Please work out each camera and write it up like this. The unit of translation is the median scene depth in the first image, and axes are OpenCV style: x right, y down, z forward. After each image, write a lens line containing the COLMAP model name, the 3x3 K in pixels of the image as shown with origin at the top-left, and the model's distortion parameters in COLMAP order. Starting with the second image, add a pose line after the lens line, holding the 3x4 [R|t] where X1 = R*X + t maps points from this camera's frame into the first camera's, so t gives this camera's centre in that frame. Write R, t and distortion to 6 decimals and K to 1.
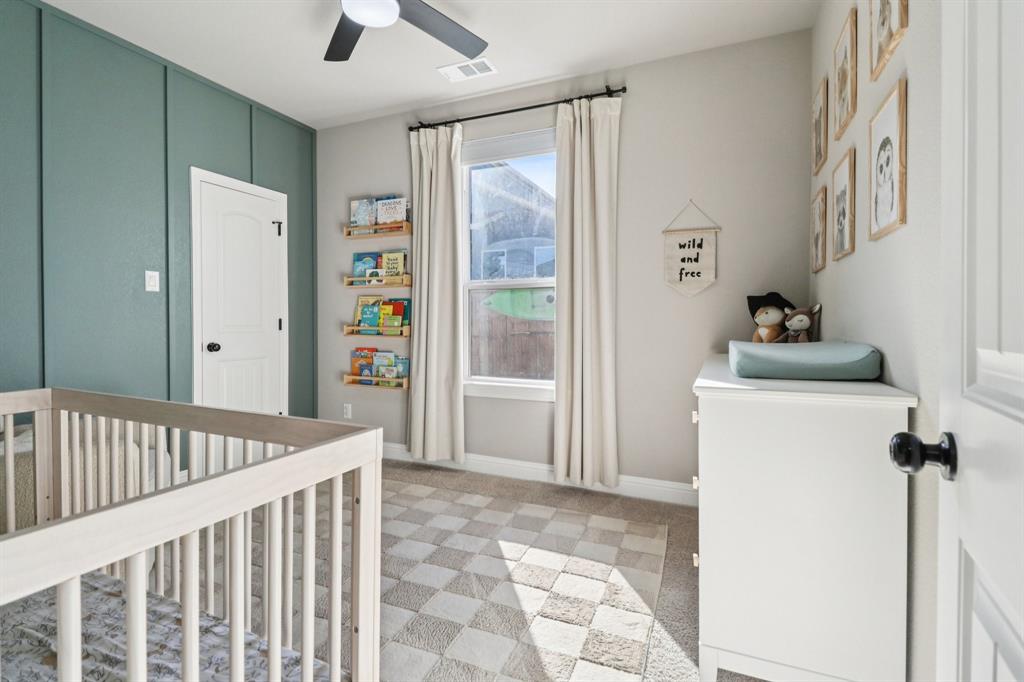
lens RADIAL K [[470.3, 0, 509.0], [0, 470.3, 325.1], [0, 0, 1]] dist [0.014793, -0.010482]
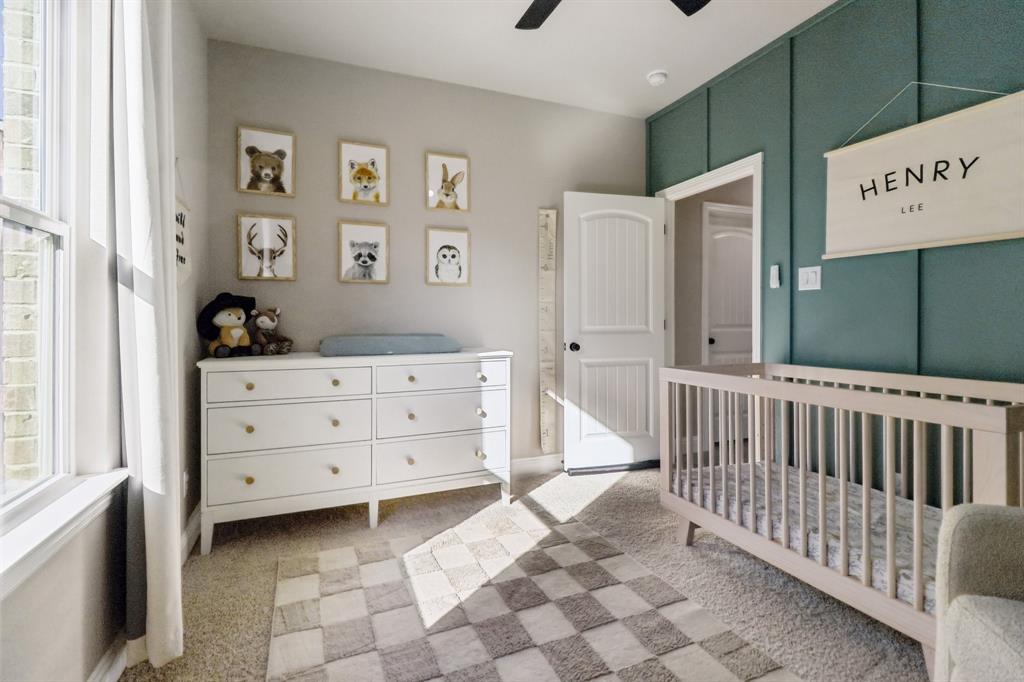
lens RADIAL K [[470.3, 0, 509.0], [0, 470.3, 325.1], [0, 0, 1]] dist [0.014793, -0.010482]
pose [[-0.718999, 0.004540, 0.694997, -0.652795], [0.007614, 0.999970, 0.001345, 0.002710], [-0.694970, 0.006259, -0.719012, 1.535137]]
